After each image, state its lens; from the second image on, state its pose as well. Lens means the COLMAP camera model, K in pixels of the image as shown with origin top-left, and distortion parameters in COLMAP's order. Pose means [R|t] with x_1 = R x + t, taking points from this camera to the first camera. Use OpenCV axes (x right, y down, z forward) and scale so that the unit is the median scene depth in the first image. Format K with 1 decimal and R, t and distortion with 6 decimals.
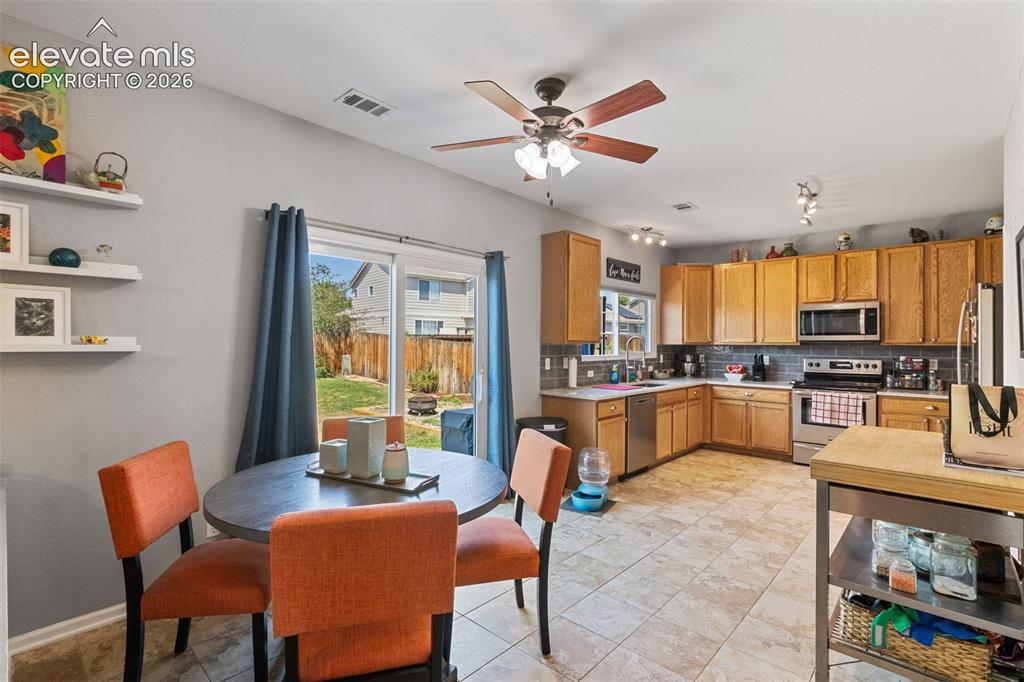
lens RADIAL K [[474.8, 0, 501.2], [0, 474.8, 344.7], [0, 0, 1]] dist [-0.003112, -0.000797]
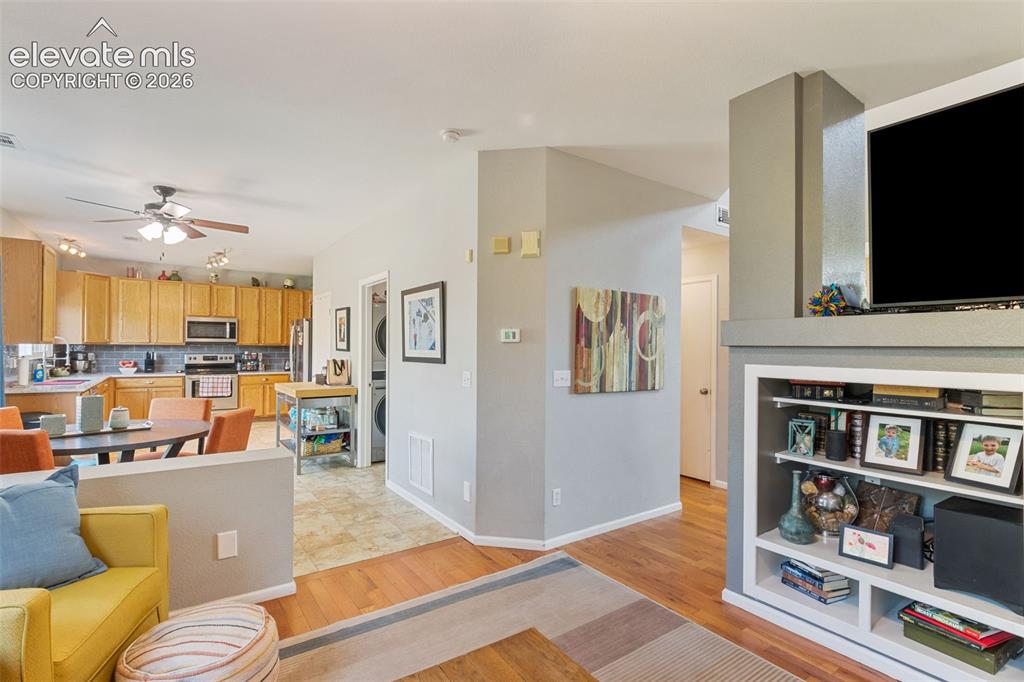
lens RADIAL K [[474.8, 0, 501.2], [0, 474.8, 344.7], [0, 0, 1]] dist [-0.003112, -0.000797]
pose [[0.205022, -0.000113, 0.978757, -0.605107], [-0.005583, 0.999984, 0.001285, -0.007088], [-0.978741, -0.005728, 0.205018, -0.231694]]
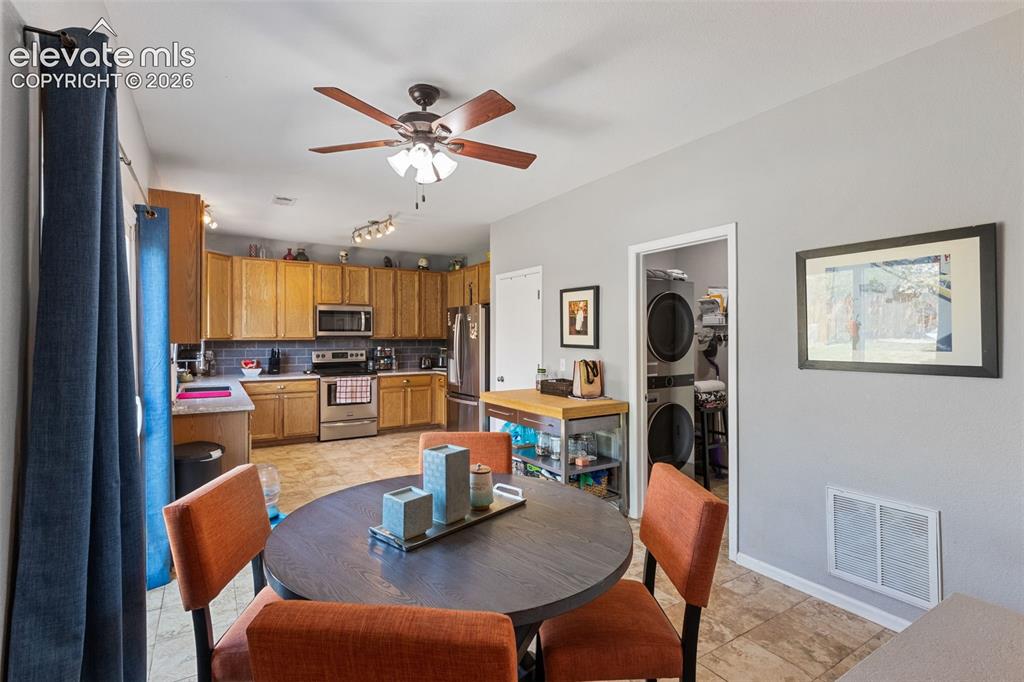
lens RADIAL K [[480.0, 0, 501.3], [0, 480.0, 337.6], [0, 0, 1]] dist [0.000674, -0.000137]
pose [[0.263785, -0.010410, 0.964525, -0.405135], [0.004369, 0.999944, 0.009597, -0.014346], [-0.964572, 0.001682, 0.263816, 0.272543]]
